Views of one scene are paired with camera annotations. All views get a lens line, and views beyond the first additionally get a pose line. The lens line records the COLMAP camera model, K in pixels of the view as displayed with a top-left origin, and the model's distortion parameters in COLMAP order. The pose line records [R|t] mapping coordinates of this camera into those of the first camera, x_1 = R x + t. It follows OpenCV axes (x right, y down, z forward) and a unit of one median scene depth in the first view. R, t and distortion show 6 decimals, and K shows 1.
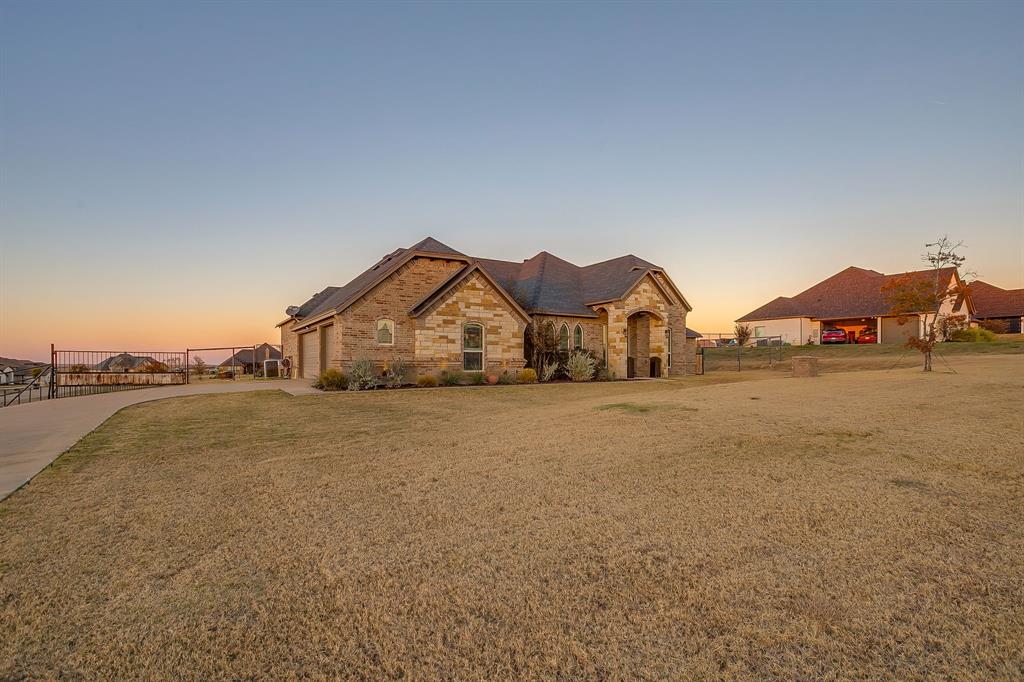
lens RADIAL K [[475.0, 0, 510.7], [0, 475.0, 363.4], [0, 0, 1]] dist [-0.034114, 0.000363]
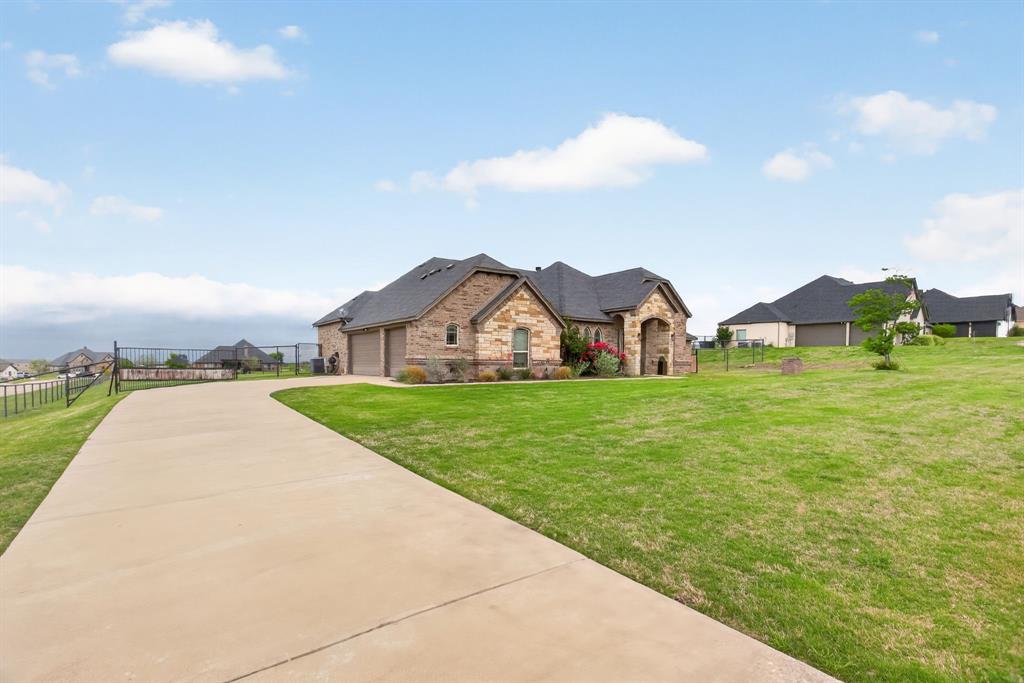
lens RADIAL K [[475.0, 0, 510.7], [0, 475.0, 363.9], [0, 0, 1]] dist [-0.034114, 0.000363]
pose [[0.998682, 0.006109, 0.050964, -0.136842], [-0.006327, 0.999971, 0.004129, -0.000180], [-0.050937, -0.004446, 0.998692, -0.150094]]
